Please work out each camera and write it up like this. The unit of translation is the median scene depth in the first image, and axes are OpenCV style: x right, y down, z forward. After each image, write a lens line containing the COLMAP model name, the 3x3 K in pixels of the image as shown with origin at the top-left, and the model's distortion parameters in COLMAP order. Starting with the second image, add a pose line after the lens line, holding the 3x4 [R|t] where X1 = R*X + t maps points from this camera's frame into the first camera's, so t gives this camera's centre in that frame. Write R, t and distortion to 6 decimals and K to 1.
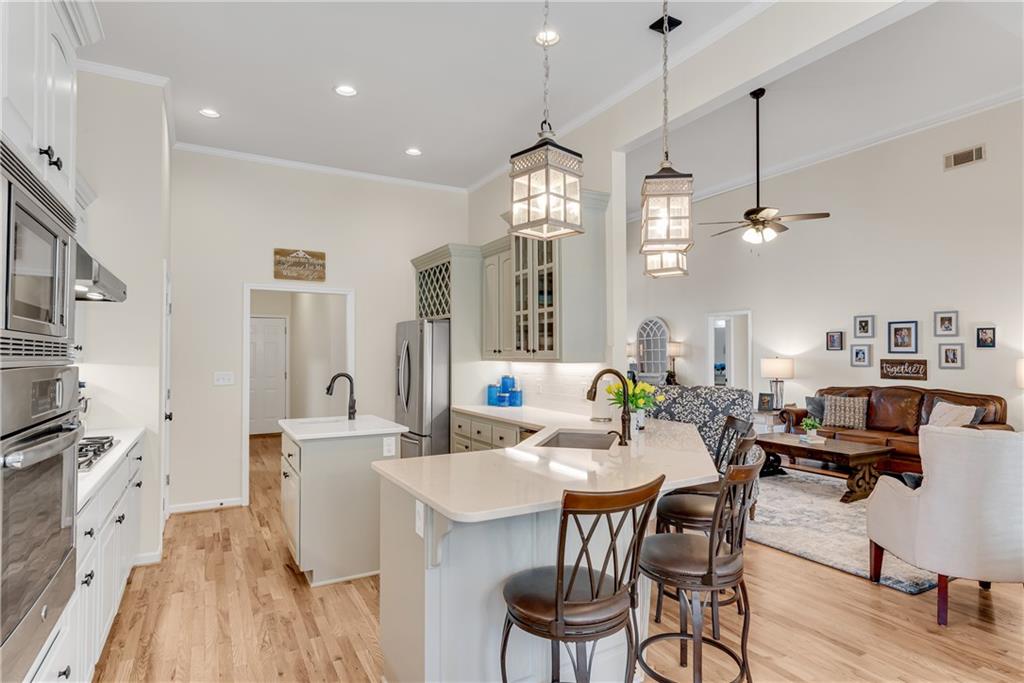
lens RADIAL K [[545.7, 0, 509.3], [0, 545.7, 345.0], [0, 0, 1]] dist [0.003235, -0.000435]
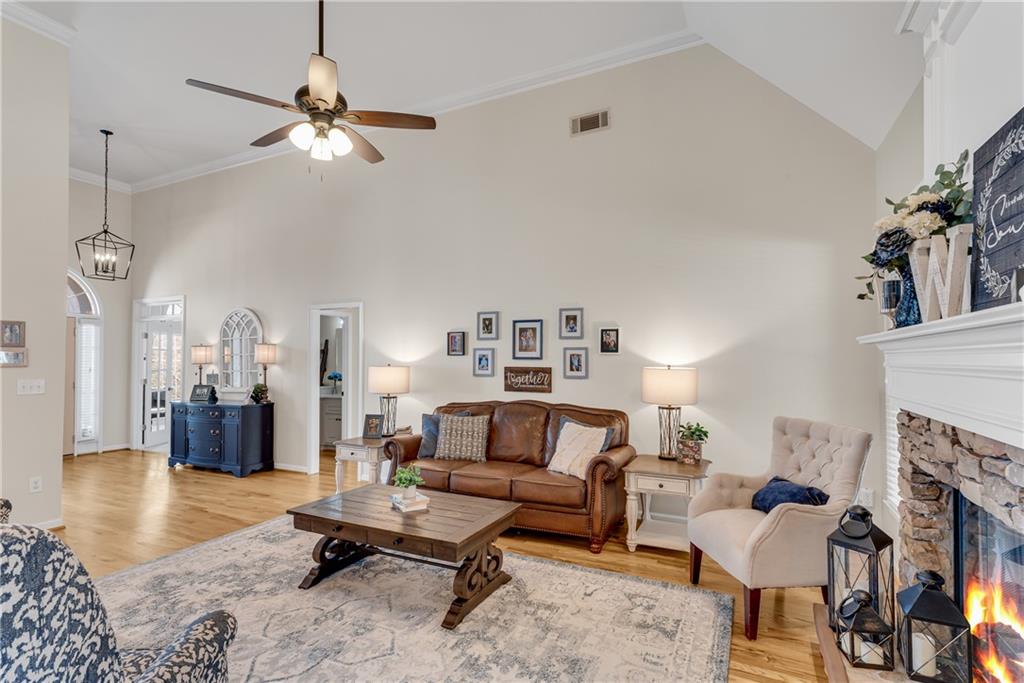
lens RADIAL K [[479.4, 0, 515.1], [0, 479.4, 347.0], [0, 0, 1]] dist [0.000934, -0.000300]
pose [[0.814153, 0.017025, 0.580401, 0.291146], [-0.010107, 0.999834, -0.015150, 0.007487], [-0.580562, 0.006469, 0.814190, 0.429854]]
